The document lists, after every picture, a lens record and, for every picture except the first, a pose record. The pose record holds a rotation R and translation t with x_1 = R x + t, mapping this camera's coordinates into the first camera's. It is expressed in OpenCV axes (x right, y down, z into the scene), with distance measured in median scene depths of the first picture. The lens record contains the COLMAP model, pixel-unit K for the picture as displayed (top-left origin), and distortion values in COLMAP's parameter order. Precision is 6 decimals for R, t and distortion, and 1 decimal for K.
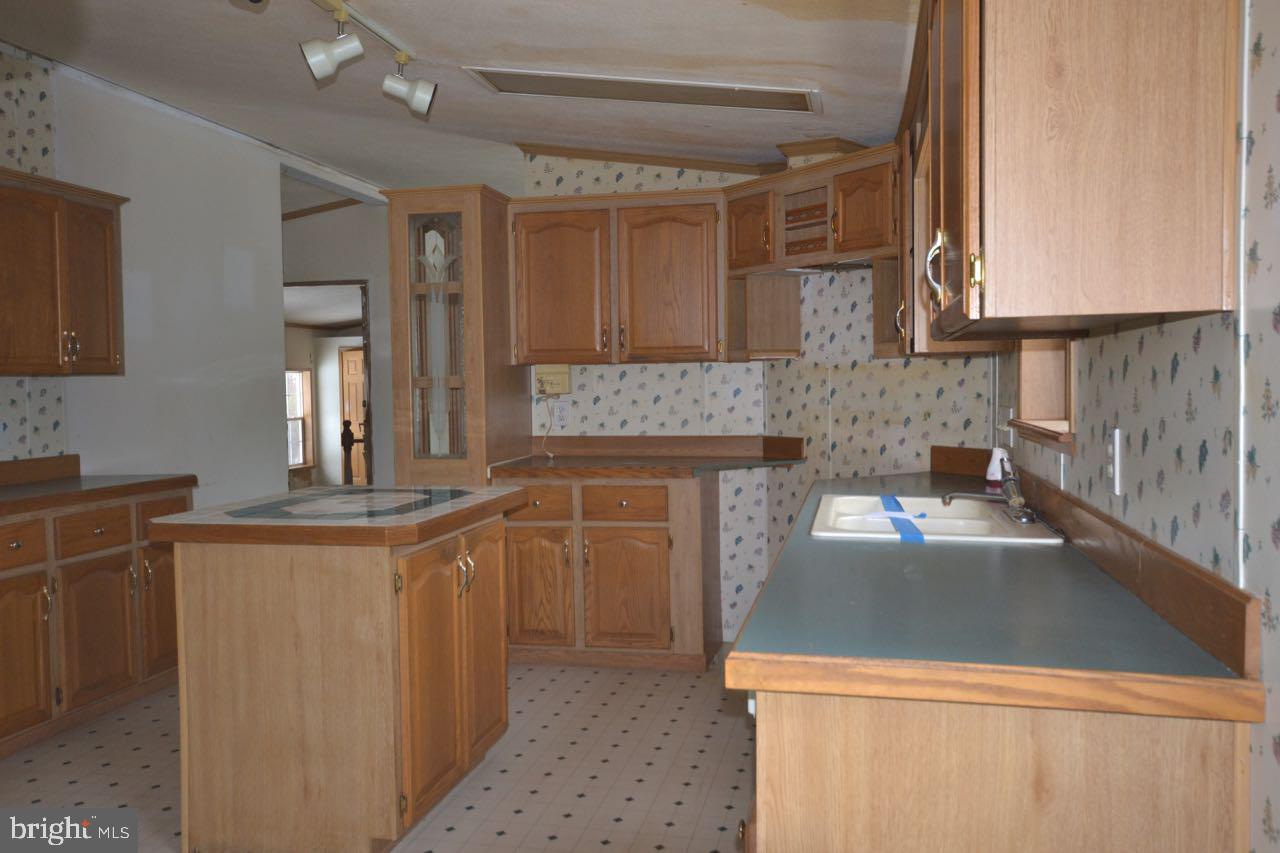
lens RADIAL K [[1056.3, 0, 635.2], [0, 1056.3, 419.4], [0, 0, 1]] dist [0.013512, 0.018031]
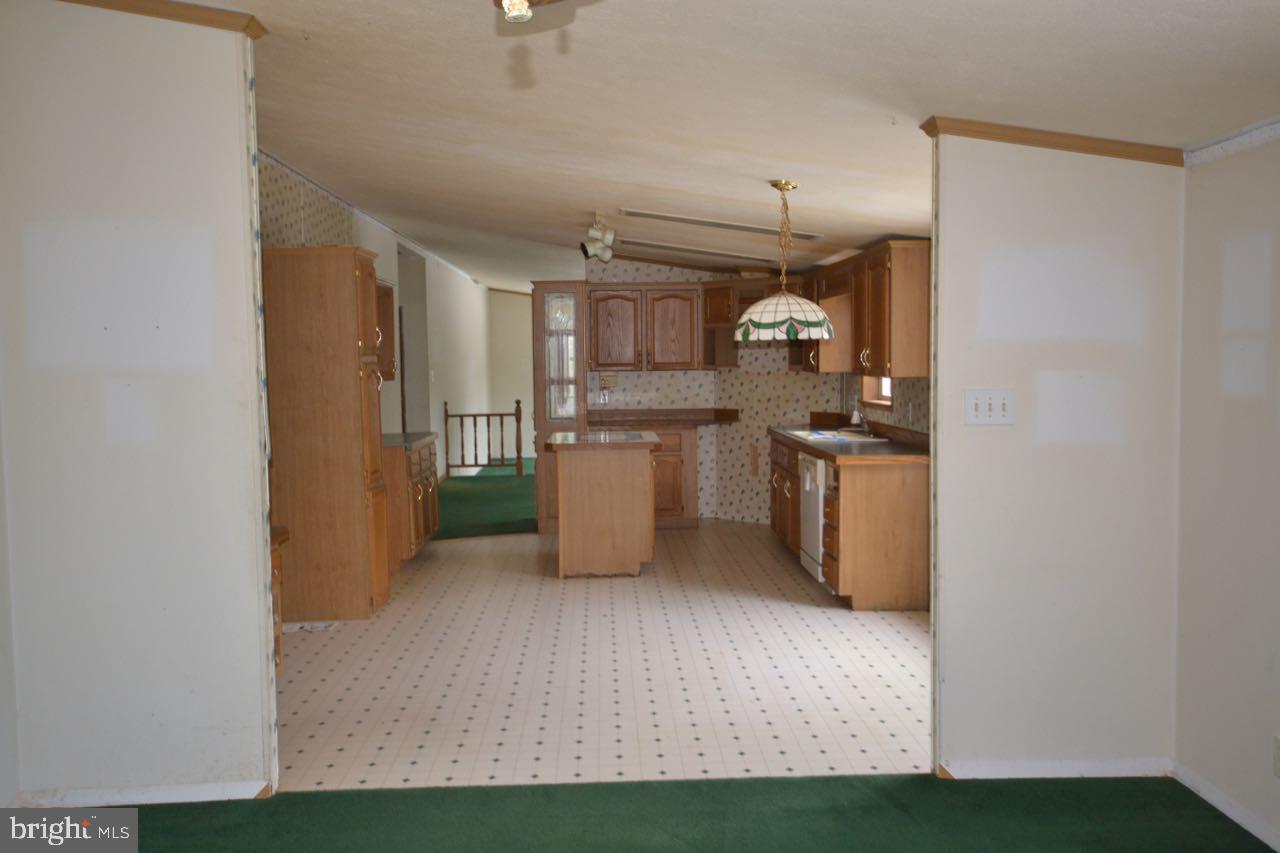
lens RADIAL K [[1056.3, 0, 642.2], [0, 1056.3, 430.8], [0, 0, 1]] dist [0.013512, 0.018031]
pose [[0.966591, -0.015358, 0.255863, -0.520897], [0.007570, 0.999478, 0.031394, -0.005392], [-0.256212, -0.028408, 0.966203, -0.858974]]
